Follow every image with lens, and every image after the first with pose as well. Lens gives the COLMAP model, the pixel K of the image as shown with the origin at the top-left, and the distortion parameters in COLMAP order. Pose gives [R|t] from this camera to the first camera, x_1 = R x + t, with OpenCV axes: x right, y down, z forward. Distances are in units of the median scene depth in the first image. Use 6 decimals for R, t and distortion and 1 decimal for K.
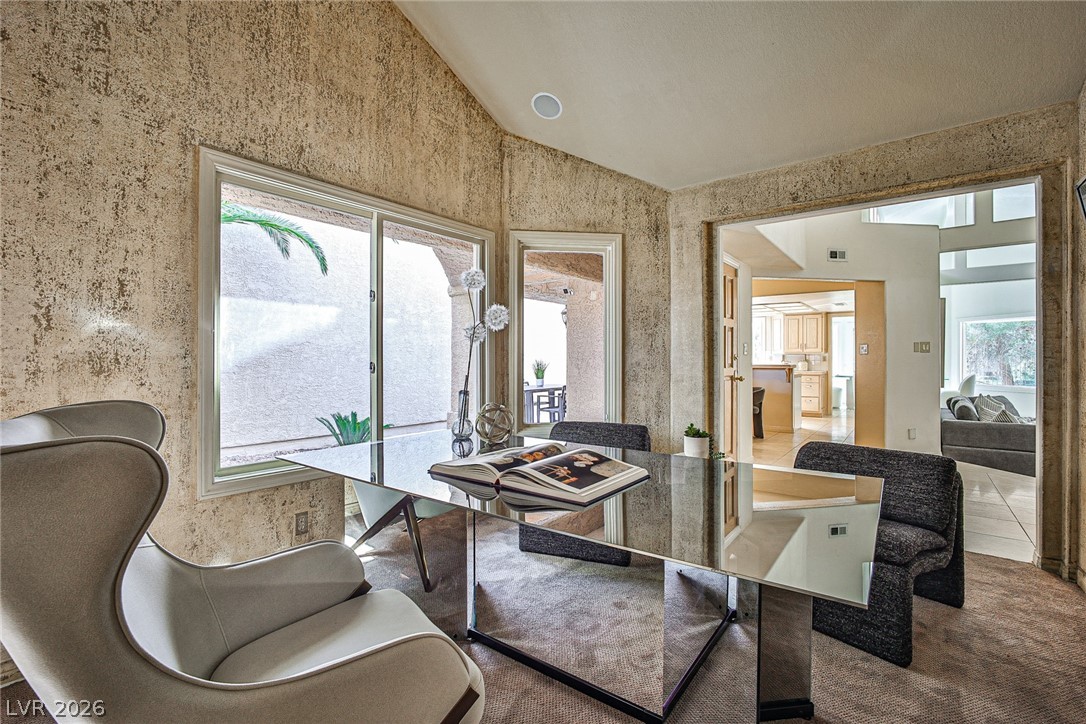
lens RADIAL K [[488.6, 0, 541.5], [0, 488.6, 361.0], [0, 0, 1]] dist [-0.035246, 0.014290]
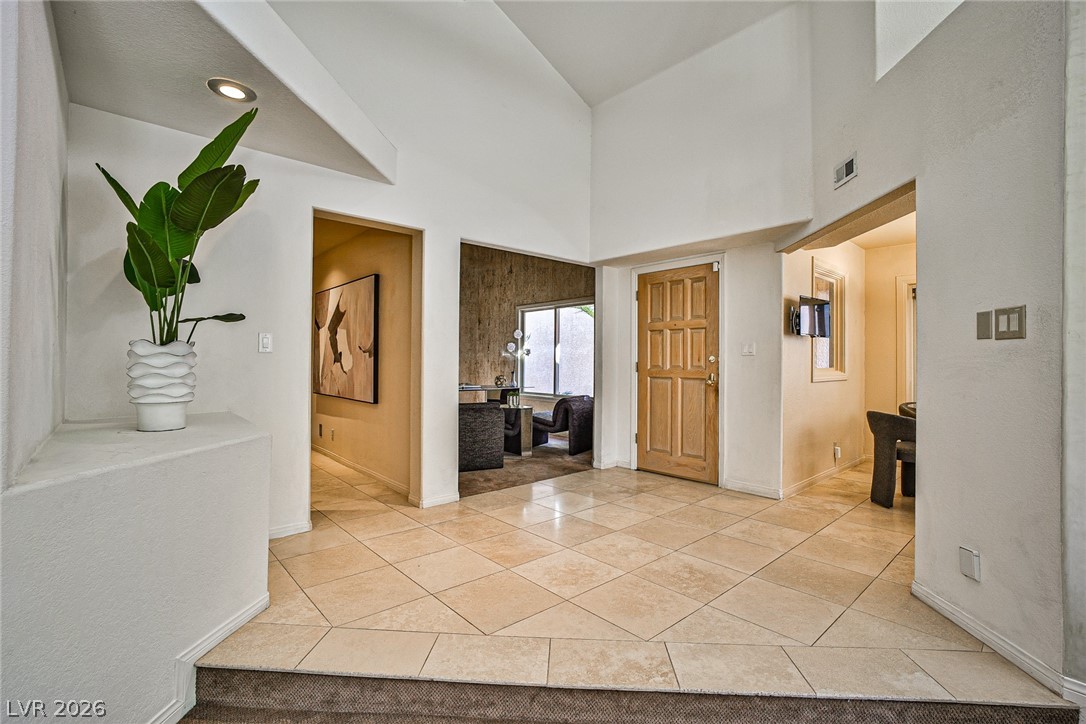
lens RADIAL K [[488.6, 0, 545.8], [0, 488.6, 356.3], [0, 0, 1]] dist [-0.035246, 0.014290]
pose [[-0.180167, -0.013744, -0.983540, 1.761088], [-0.006563, 0.999897, -0.012770, 0.000866], [0.983614, 0.004154, -0.180239, 1.103800]]
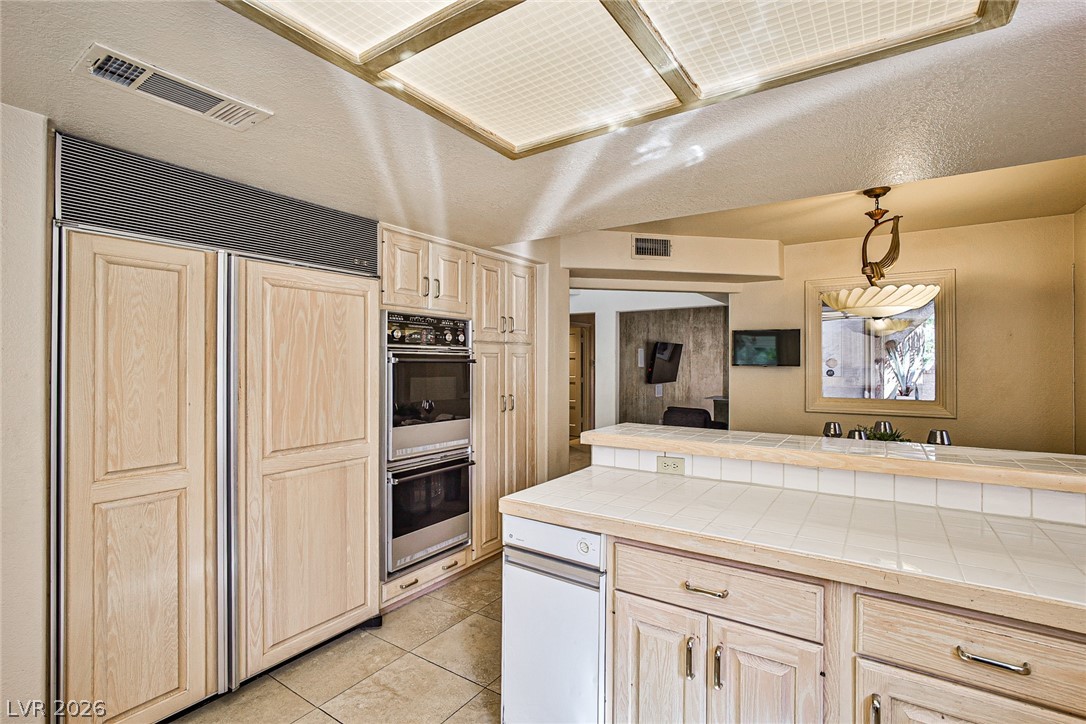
lens RADIAL K [[488.6, 0, 546.8], [0, 488.6, 364.4], [0, 0, 1]] dist [-0.035246, 0.014290]
pose [[-0.997556, -0.002977, -0.069813, 1.175492], [-0.003321, 0.999983, 0.004803, -0.068941], [0.069798, 0.005023, -0.997549, 2.613440]]
